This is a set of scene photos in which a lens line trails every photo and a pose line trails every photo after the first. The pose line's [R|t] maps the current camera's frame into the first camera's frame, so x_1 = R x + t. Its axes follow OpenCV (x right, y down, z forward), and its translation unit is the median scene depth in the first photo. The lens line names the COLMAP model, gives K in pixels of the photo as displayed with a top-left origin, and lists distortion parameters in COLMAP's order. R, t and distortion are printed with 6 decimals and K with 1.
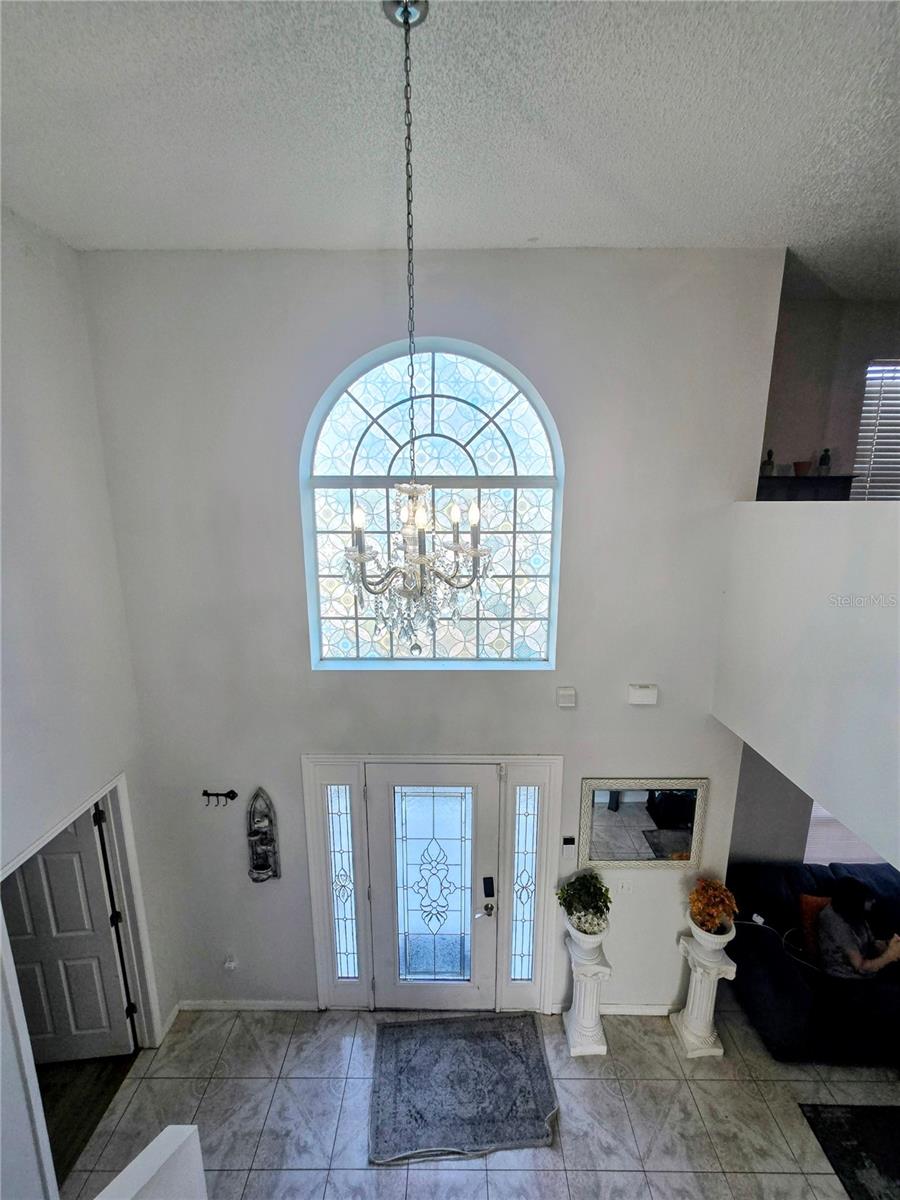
lens RADIAL K [[505.0, 0, 456.5], [0, 505.0, 602.1], [0, 0, 1]] dist [0.000135, -0.000053]
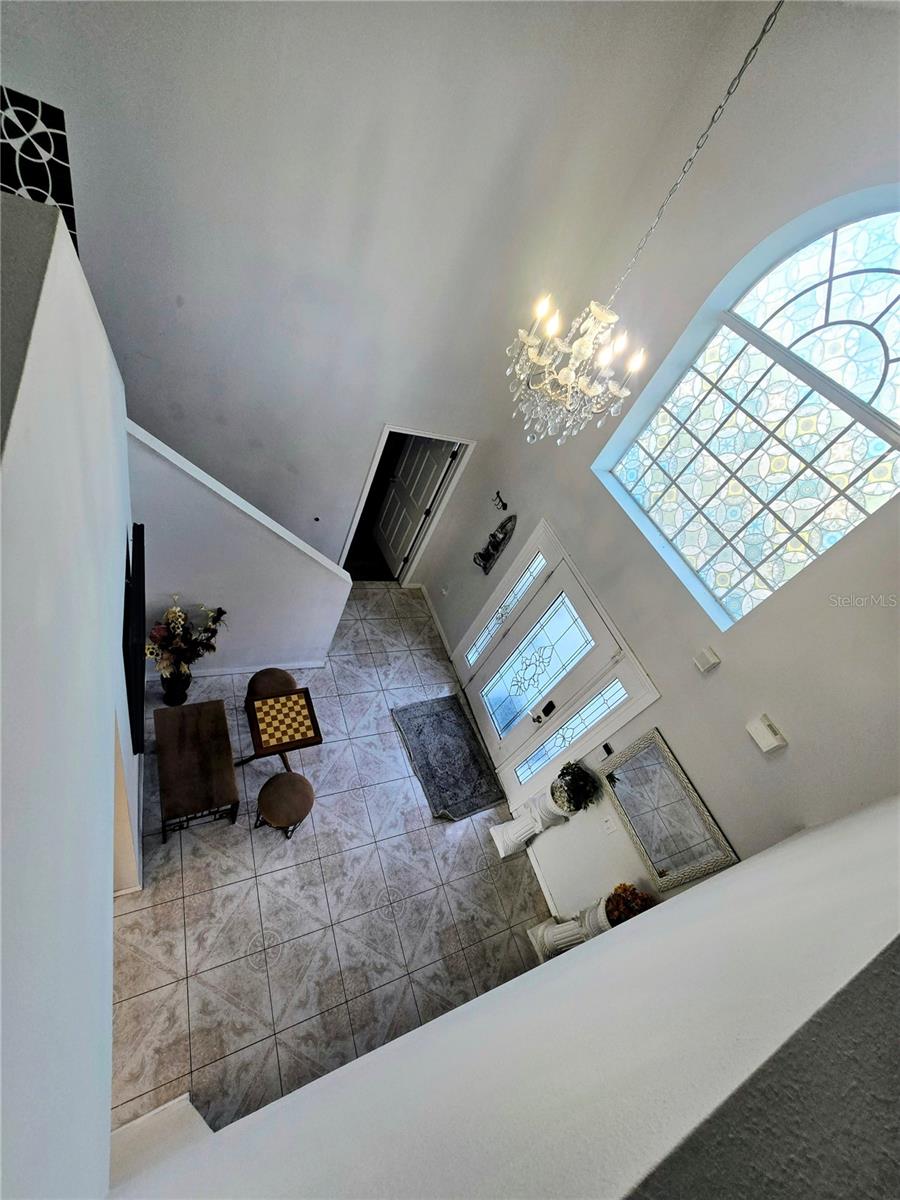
lens RADIAL K [[499.5, 0, 442.7], [0, 499.5, 603.7], [0, 0, 1]] dist [0.001787, -0.000040]
pose [[0.334794, 0.768170, -0.545736, 0.449006], [-0.545200, 0.630287, 0.552716, -0.114891], [0.768550, 0.112489, 0.629823, 0.032726]]
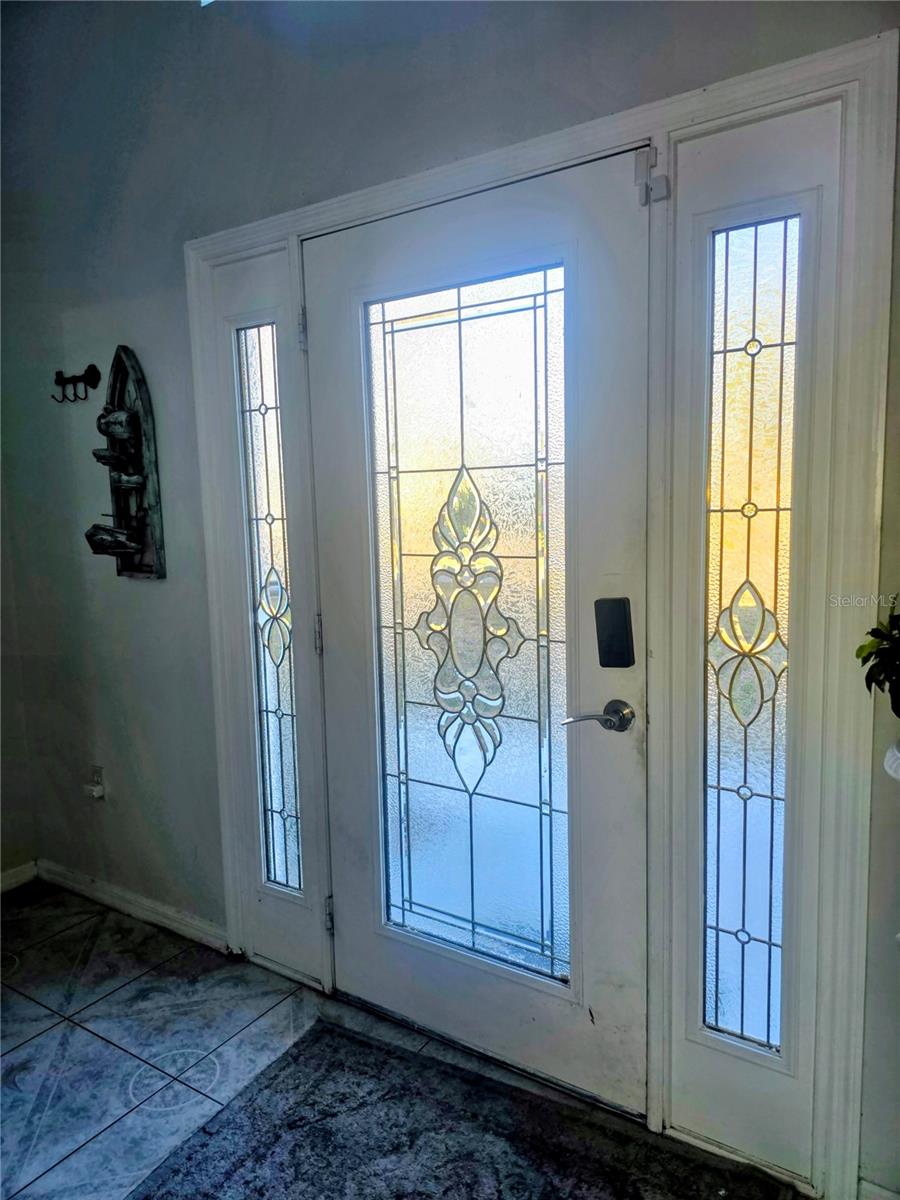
lens RADIAL K [[819.2, 0, 427.9], [0, 819.2, 603.6], [0, 0, 1]] dist [0.049355, -0.003621]
pose [[0.828124, 0.040238, -0.559099, 0.251352], [-0.091204, 0.993801, -0.063566, 0.607747], [0.553076, 0.103633, 0.826660, 0.551599]]
